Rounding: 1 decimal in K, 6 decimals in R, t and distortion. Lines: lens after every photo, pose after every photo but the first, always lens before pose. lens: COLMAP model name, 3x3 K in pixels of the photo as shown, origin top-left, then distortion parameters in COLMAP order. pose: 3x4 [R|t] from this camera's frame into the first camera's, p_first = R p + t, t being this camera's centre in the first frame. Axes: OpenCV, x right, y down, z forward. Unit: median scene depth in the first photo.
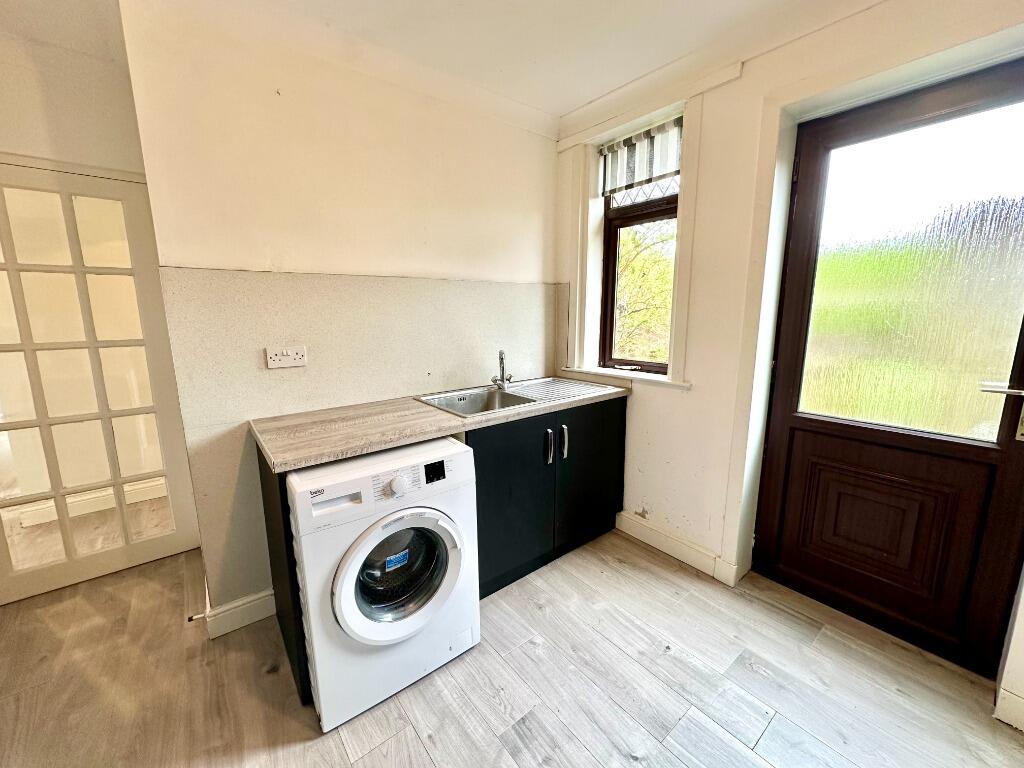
lens RADIAL K [[407.7, 0, 510.9], [0, 407.7, 381.2], [0, 0, 1]] dist [0.002441, -0.000373]
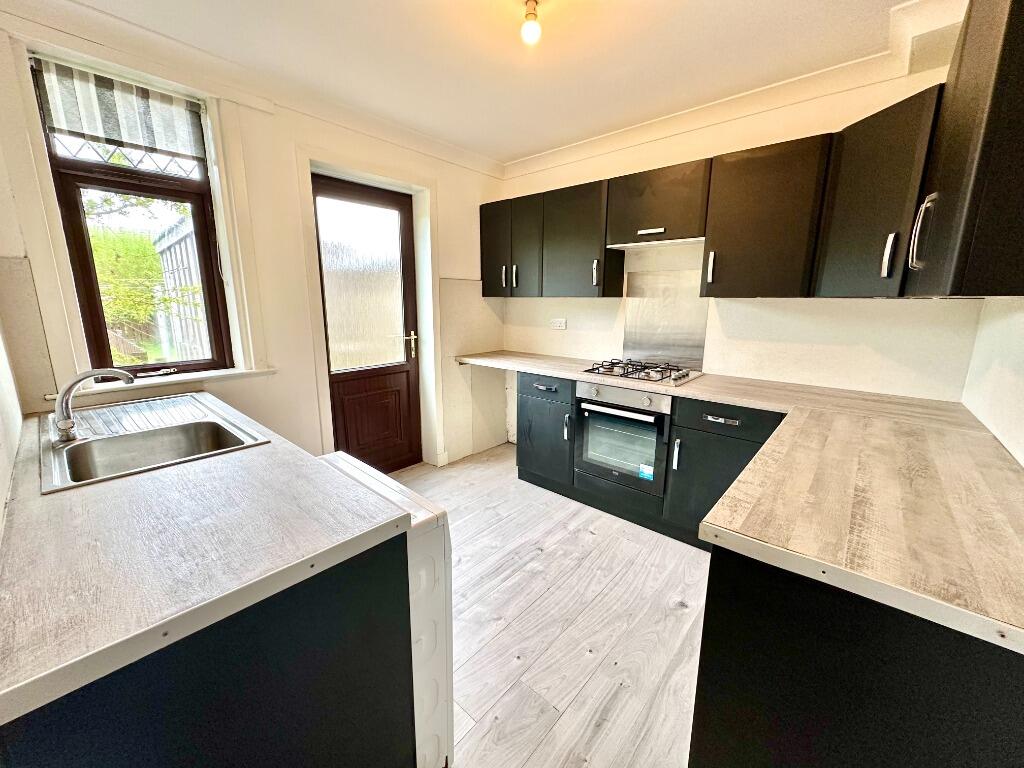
lens RADIAL K [[407.7, 0, 512.2], [0, 407.7, 382.8], [0, 0, 1]] dist [0.002441, -0.000373]
pose [[-0.168824, -0.199663, 0.965211, -0.858584], [0.165049, 0.959714, 0.227394, -0.114636], [-0.971729, 0.197697, -0.129069, 0.576137]]
